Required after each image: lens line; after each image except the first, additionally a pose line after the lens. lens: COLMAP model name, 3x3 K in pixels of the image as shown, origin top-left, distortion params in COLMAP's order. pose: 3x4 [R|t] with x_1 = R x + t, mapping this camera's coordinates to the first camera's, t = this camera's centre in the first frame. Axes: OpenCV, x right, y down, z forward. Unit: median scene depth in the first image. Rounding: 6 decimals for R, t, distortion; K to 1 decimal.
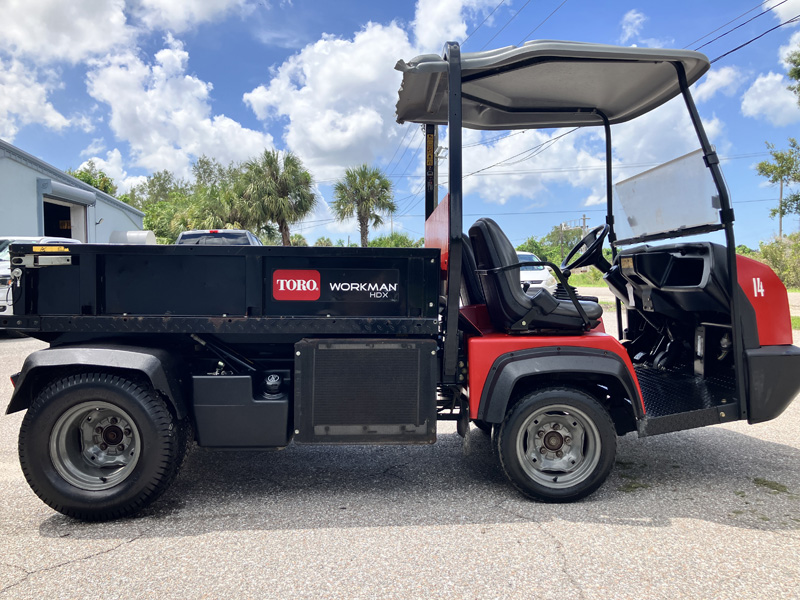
lens RADIAL K [[666.1, 0, 400.0], [0, 666.1, 300.0], [0, 0, 1]] dist [0.012024, 0.016443]
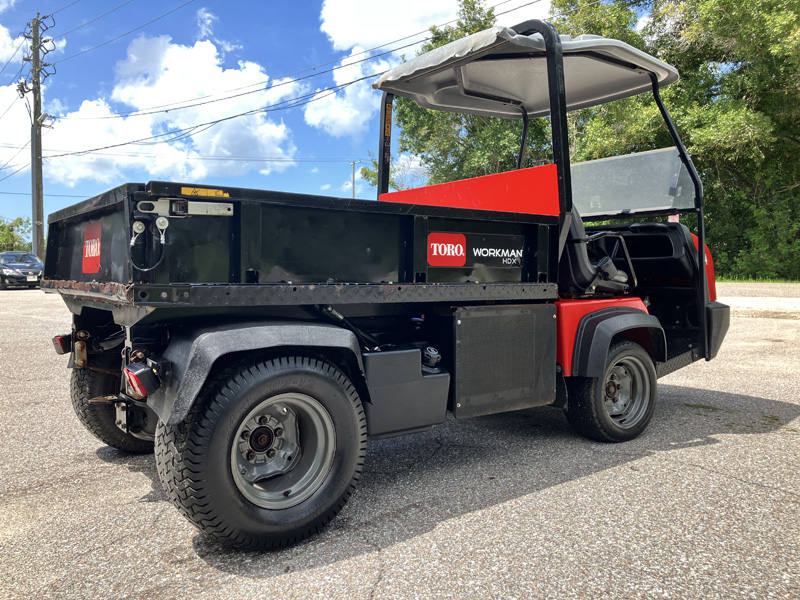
lens RADIAL K [[659.8, 0, 395.9], [0, 659.8, 308.7], [0, 0, 1]] dist [0.011928, 0.004648]
pose [[0.820245, -0.033468, 0.571032, -0.751227], [0.017713, 0.999294, 0.033124, 0.028563], [-0.571737, -0.017056, 0.820259, 0.289342]]
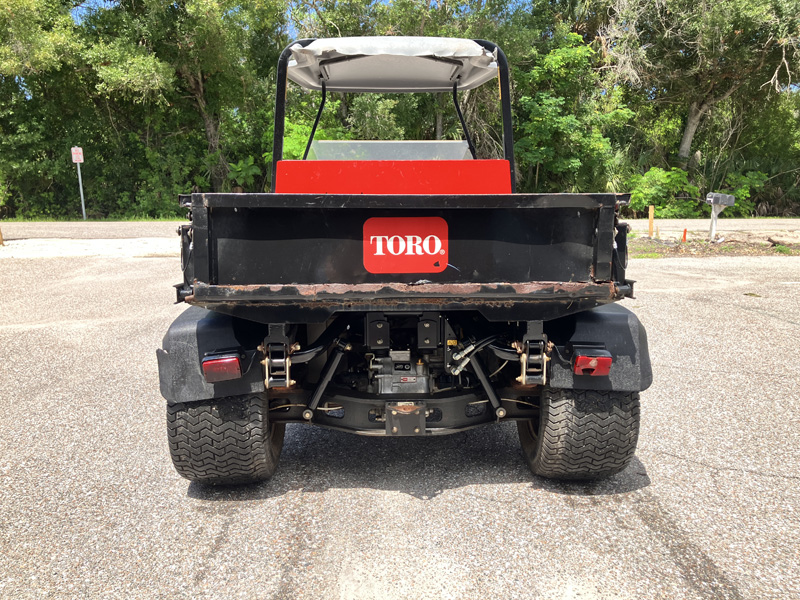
lens RADIAL K [[659.8, 0, 395.9], [0, 659.8, 308.7], [0, 0, 1]] dist [0.011928, 0.004648]
pose [[-0.010615, -0.158172, 0.987354, -1.373662], [0.028939, 0.986948, 0.158418, -0.081451], [-0.999525, 0.030255, -0.005900, 1.276197]]
